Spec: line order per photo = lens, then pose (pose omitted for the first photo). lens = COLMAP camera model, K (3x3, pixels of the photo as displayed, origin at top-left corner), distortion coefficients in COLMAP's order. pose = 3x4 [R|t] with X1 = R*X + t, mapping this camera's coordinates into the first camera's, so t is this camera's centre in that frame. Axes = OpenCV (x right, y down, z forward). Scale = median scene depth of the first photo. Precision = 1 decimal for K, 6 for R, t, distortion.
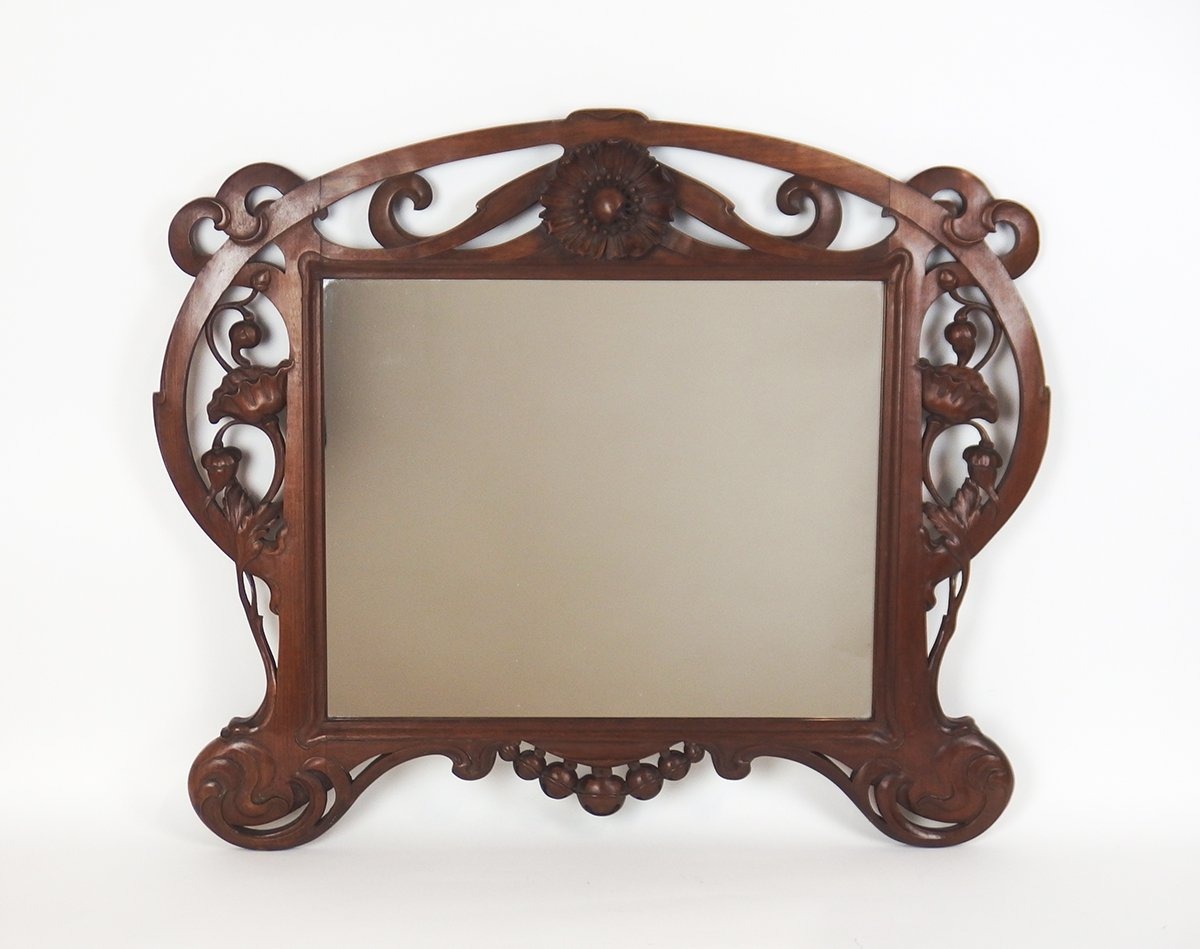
lens RADIAL K [[3161.8, 0, 571.7], [0, 3161.8, 544.3], [0, 0, 1]] dist [0.109915, 0.000000]
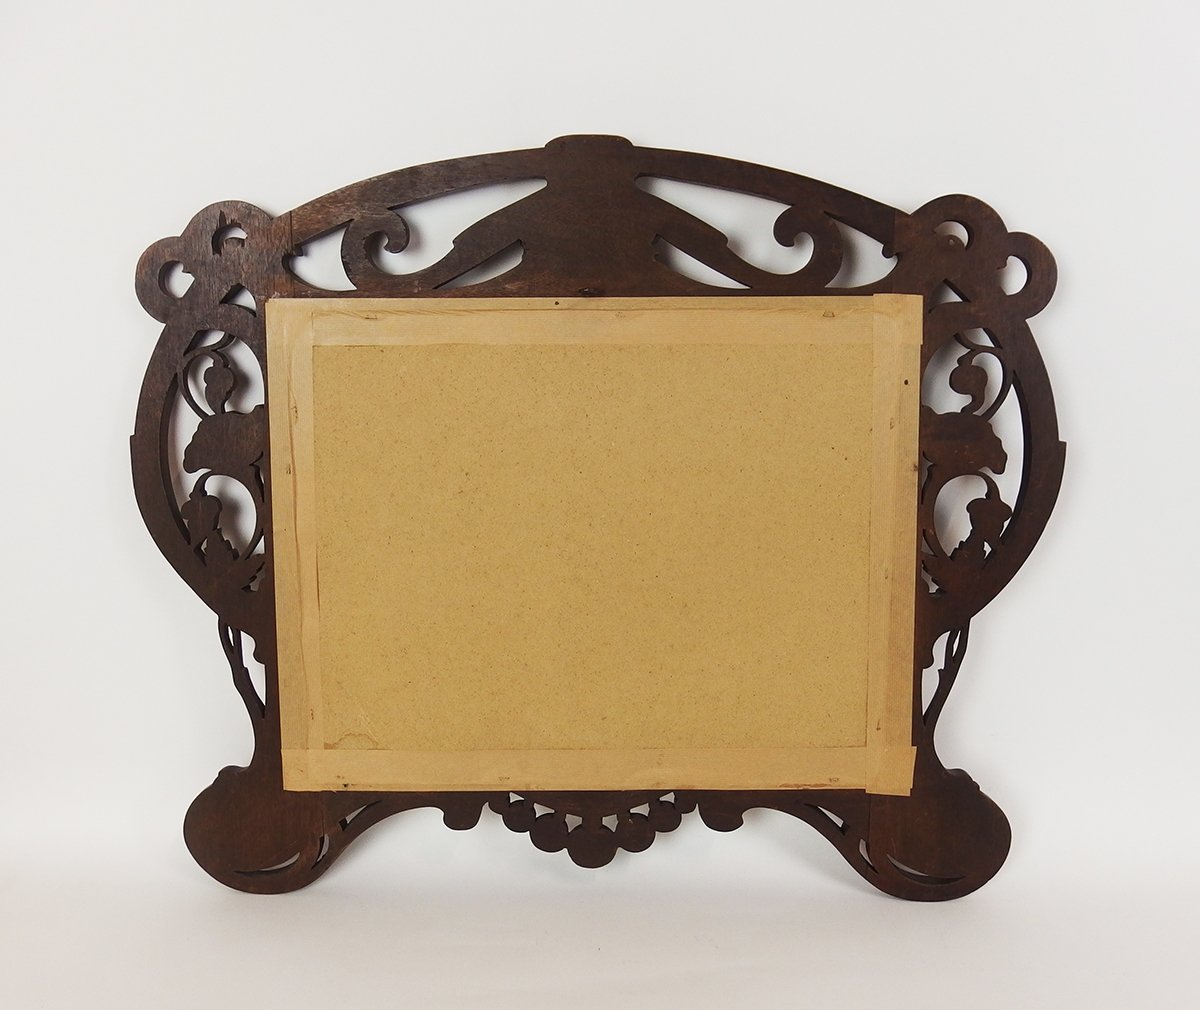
lens RADIAL K [[1226.0, 0, 597.8], [0, 1226.0, 511.8], [0, 0, 1]] dist [-0.047711, 0.000000]
pose [[0.999950, -0.007800, -0.006302, 0.014503], [0.008695, 0.987504, 0.157354, -0.085748], [0.004996, -0.157401, 0.987522, 0.636343]]
